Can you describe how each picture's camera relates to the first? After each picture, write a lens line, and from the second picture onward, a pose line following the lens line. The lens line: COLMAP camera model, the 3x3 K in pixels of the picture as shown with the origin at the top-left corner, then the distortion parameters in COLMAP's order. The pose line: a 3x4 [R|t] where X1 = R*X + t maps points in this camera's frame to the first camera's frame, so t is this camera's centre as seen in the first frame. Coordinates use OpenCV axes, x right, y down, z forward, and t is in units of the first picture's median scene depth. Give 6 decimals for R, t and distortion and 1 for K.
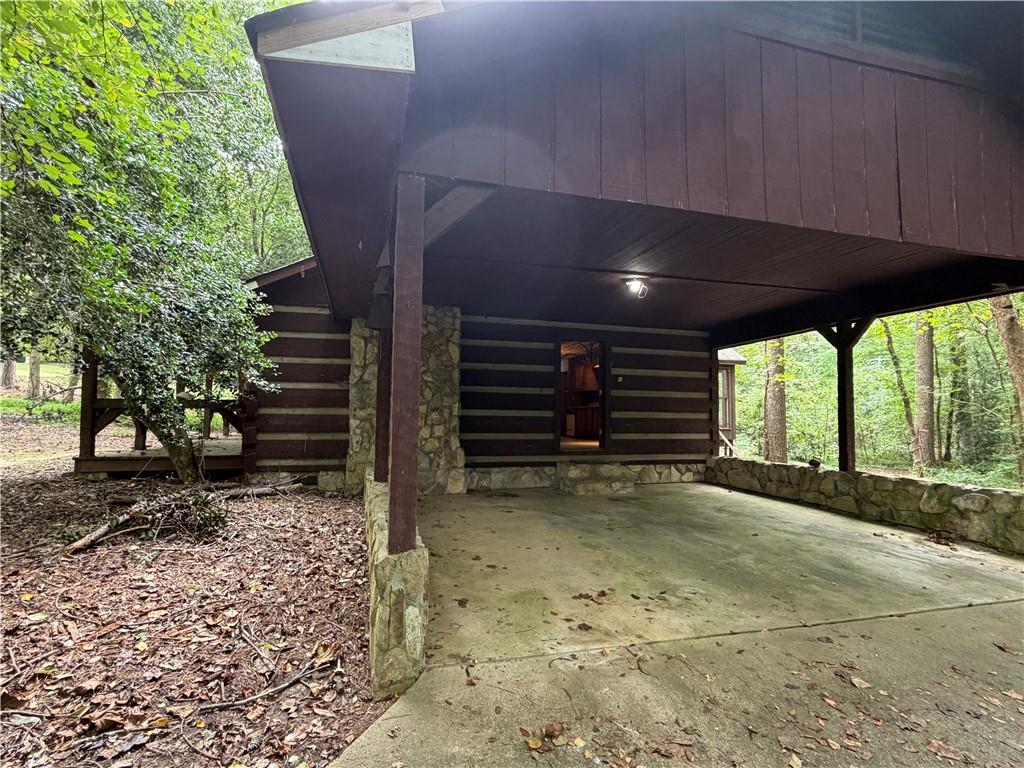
lens RADIAL K [[528.6, 0, 510.0], [0, 528.6, 369.3], [0, 0, 1]] dist [0.000250, -0.000258]
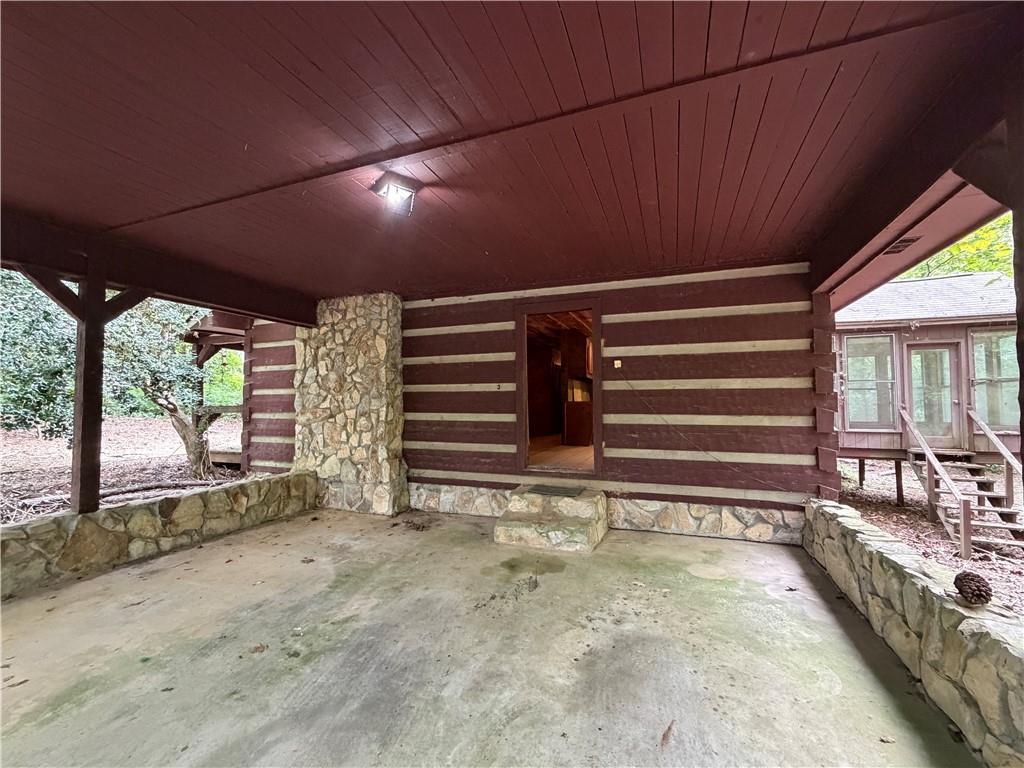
lens RADIAL K [[409.2, 0, 510.1], [0, 409.2, 386.2], [0, 0, 1]] dist [-0.001286, 0.000073]
pose [[0.805061, -0.041727, -0.591723, 0.445600], [0.059482, 0.998174, 0.010539, 0.036798], [0.590202, -0.043682, 0.806073, 0.589795]]
